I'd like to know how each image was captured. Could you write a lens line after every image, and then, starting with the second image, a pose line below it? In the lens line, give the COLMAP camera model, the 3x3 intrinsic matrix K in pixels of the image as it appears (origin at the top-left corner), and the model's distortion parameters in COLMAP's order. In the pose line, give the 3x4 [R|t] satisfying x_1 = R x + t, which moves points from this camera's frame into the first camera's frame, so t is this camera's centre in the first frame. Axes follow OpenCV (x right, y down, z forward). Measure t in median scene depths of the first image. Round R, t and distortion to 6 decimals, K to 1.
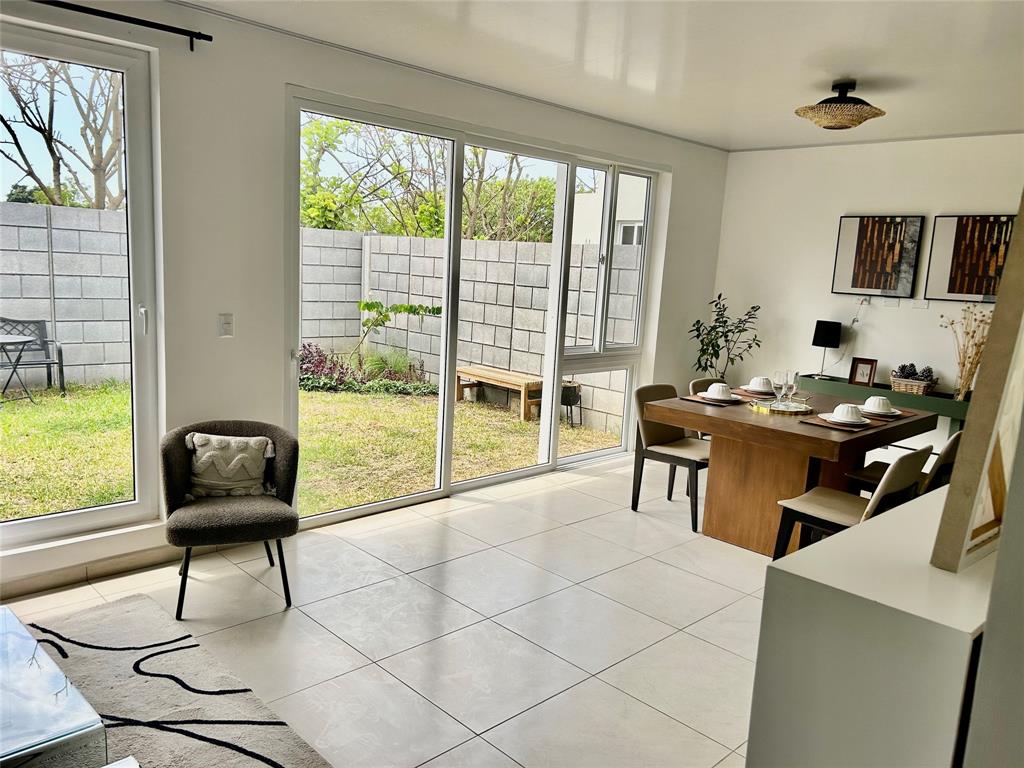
lens RADIAL K [[776.7, 0, 512.0], [0, 776.7, 384.0], [0, 0, 1]] dist [0.045964, -0.041206]
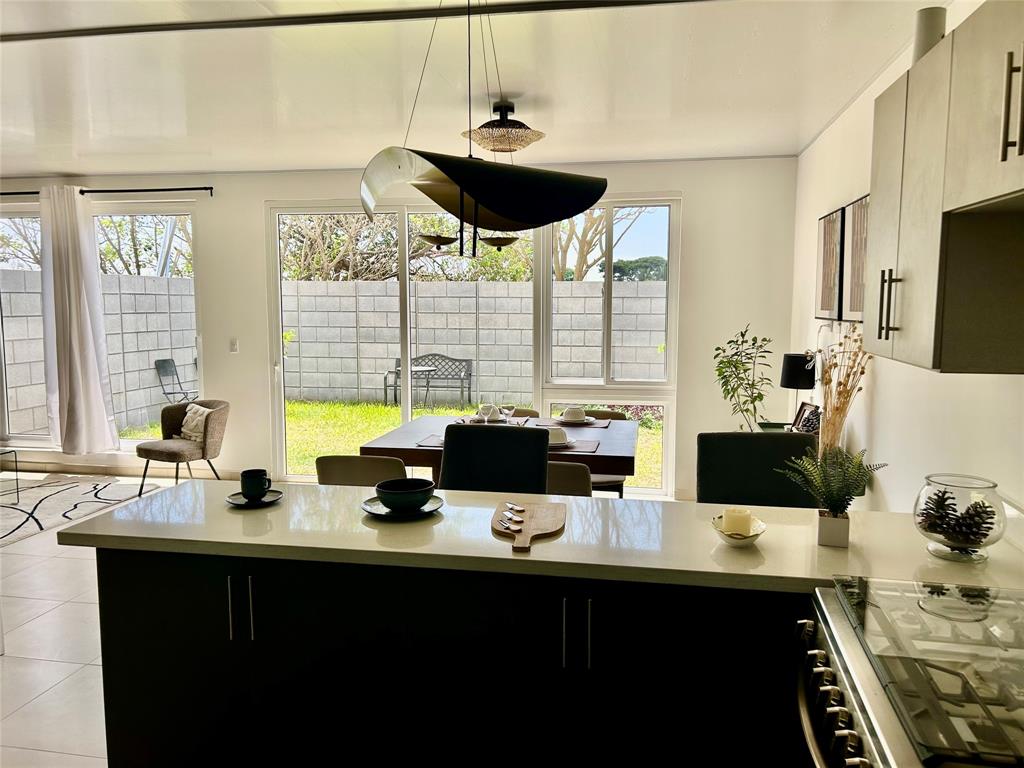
lens RADIAL K [[776.7, 0, 512.0], [0, 776.7, 384.0], [0, 0, 1]] dist [0.045964, -0.041206]
pose [[0.568090, 0.032585, -0.822321, 0.956144], [-0.097844, 0.994803, -0.028175, -0.002787], [0.817129, 0.096466, 0.568326, 0.358723]]
